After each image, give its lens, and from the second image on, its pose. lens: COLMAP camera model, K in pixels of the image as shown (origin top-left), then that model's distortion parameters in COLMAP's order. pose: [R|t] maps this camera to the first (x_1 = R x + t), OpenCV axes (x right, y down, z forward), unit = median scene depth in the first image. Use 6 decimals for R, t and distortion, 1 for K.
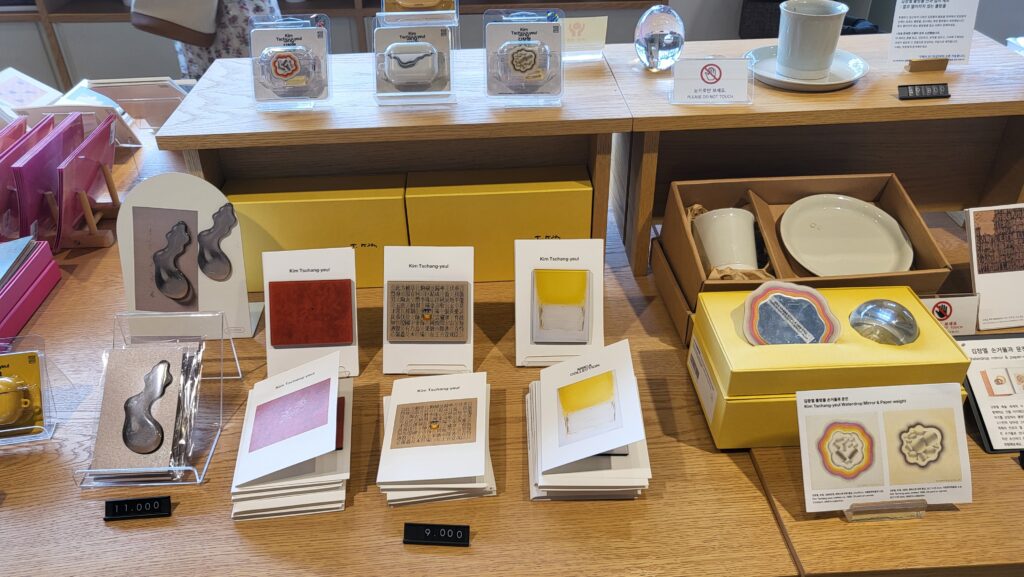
lens RADIAL K [[795.3, 0, 512.0], [0, 795.3, 288.5], [0, 0, 1]] dist [0.000678, 0.000192]
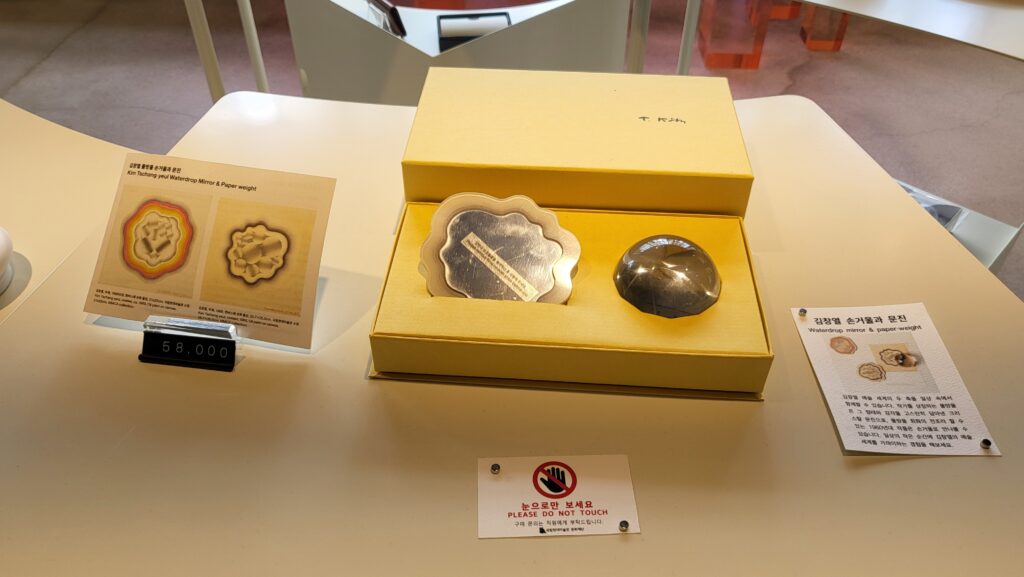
lens RADIAL K [[795.3, 0, 512.0], [0, 795.3, 288.5], [0, 0, 1]] dist [0.000678, 0.000192]
pose [[0.951413, 0.194470, -0.238734, 0.892608], [-0.191272, 0.980850, 0.036721, 0.159385], [0.241304, 0.010726, 0.970390, 0.391242]]
